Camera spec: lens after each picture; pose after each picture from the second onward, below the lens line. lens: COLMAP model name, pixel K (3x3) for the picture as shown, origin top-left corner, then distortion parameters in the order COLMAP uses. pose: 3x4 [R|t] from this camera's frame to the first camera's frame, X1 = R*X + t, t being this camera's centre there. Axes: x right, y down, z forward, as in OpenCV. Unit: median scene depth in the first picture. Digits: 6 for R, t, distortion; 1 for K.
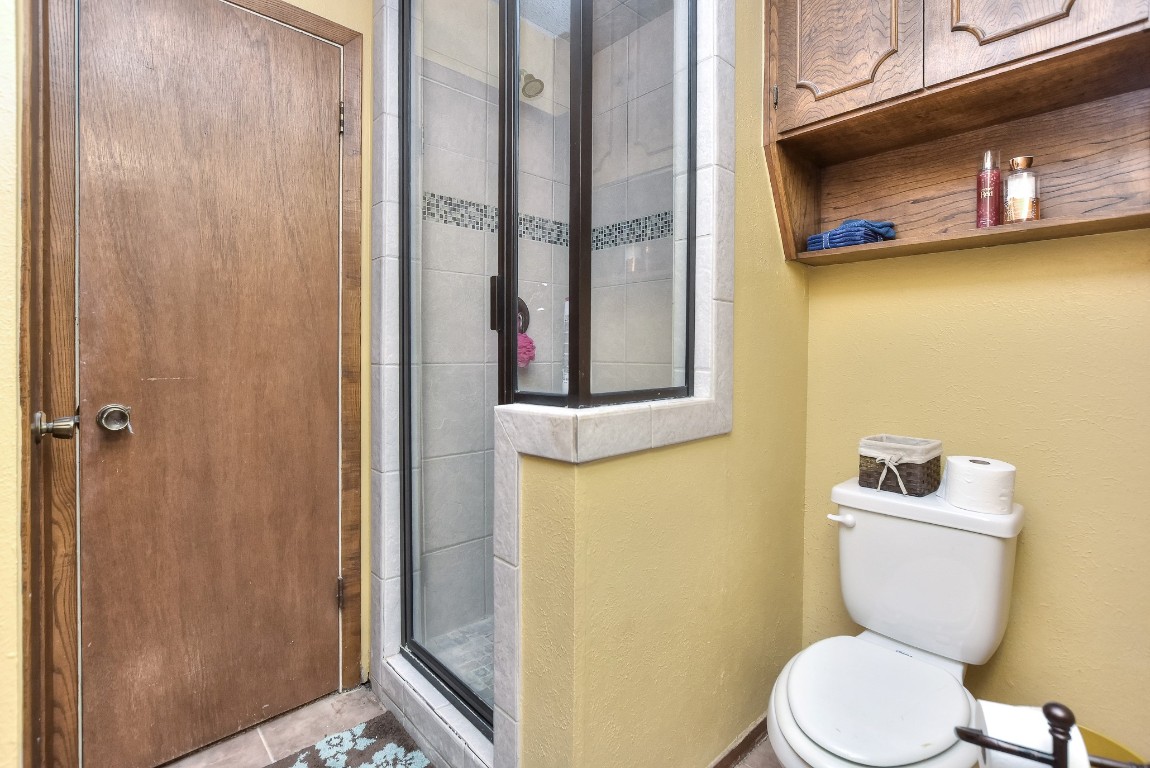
lens RADIAL K [[535.8, 0, 569.7], [0, 535.8, 359.2], [0, 0, 1]] dist [-0.016136, 0.000892]
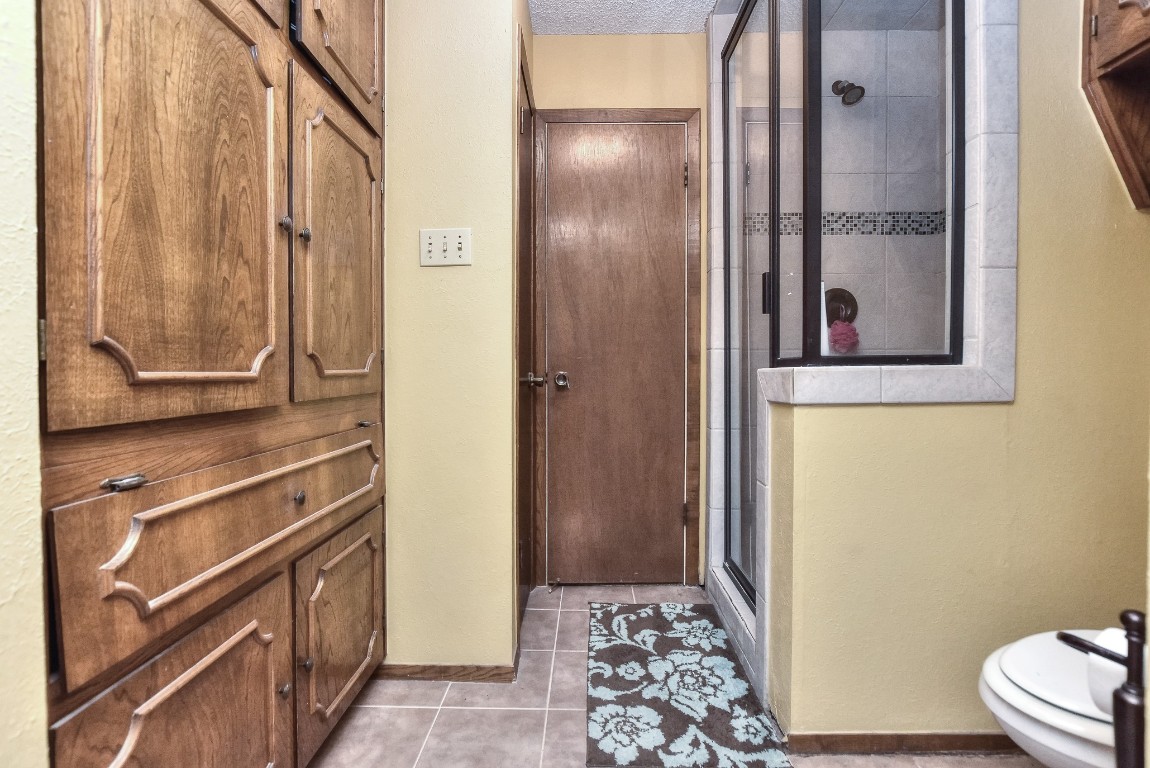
lens RADIAL K [[545.0, 0, 575.0], [0, 545.0, 384.0], [0, 0, 1]] dist [-0.002551, 0.000528]
pose [[0.712739, 0.010854, -0.701345, 0.419595], [-0.003908, 0.999926, 0.011504, 0.094212], [0.701418, -0.005458, 0.712729, -0.257745]]
